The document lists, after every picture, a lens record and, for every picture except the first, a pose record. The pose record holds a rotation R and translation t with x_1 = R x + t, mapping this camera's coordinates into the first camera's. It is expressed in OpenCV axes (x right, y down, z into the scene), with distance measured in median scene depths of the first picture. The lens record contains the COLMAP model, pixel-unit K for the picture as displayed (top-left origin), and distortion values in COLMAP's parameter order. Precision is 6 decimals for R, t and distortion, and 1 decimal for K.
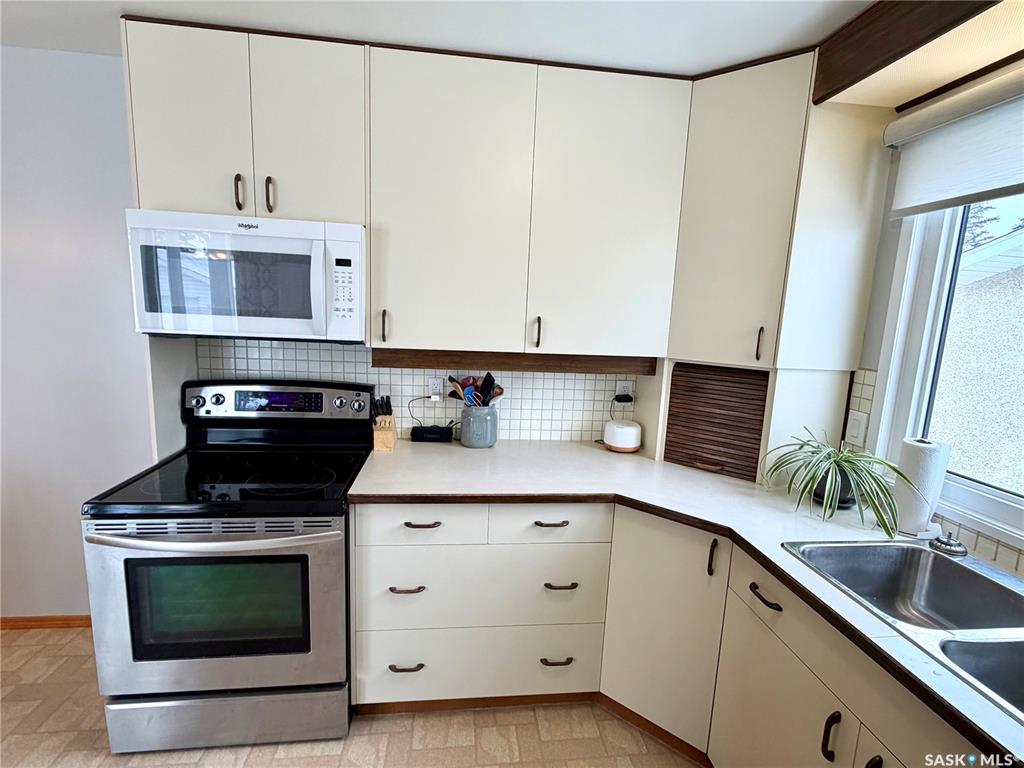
lens RADIAL K [[471.8, 0, 511.9], [0, 471.8, 385.5], [0, 0, 1]] dist [0.001514, 0.000113]
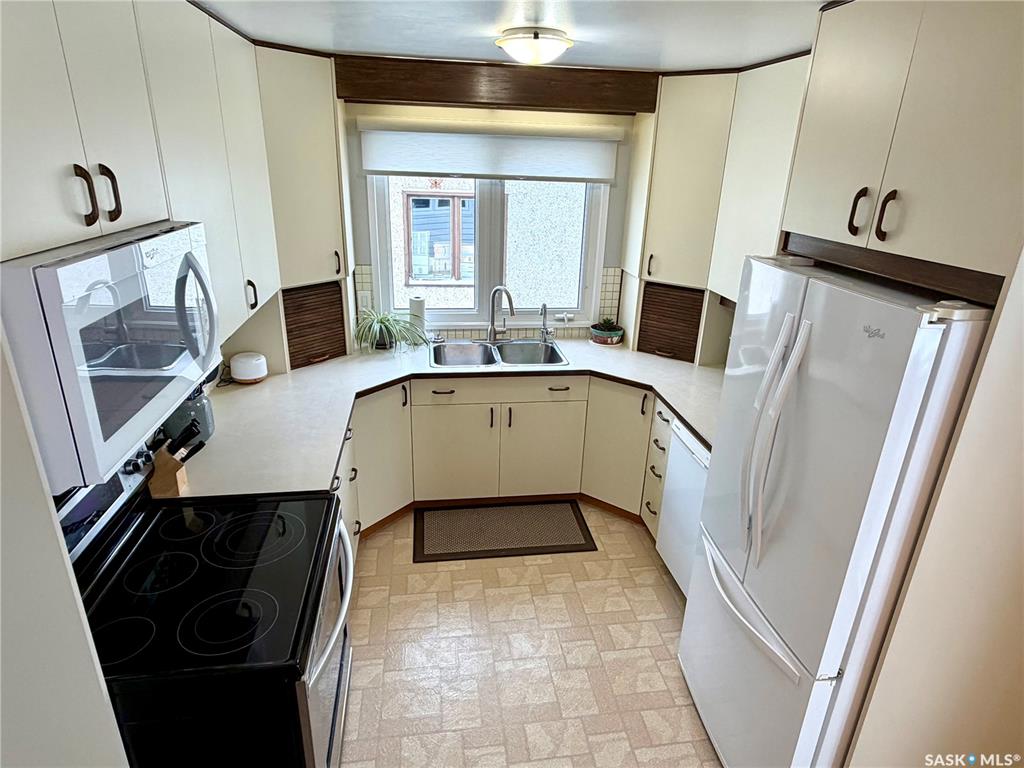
lens RADIAL K [[601.7, 0, 515.7], [0, 601.7, 389.0], [0, 0, 1]] dist [0.017348, 0.001158]
pose [[-0.025940, -0.404430, 0.914201, -1.358699], [0.126022, 0.905890, 0.404330, -0.424038], [-0.991688, 0.125698, 0.027469, 0.462294]]
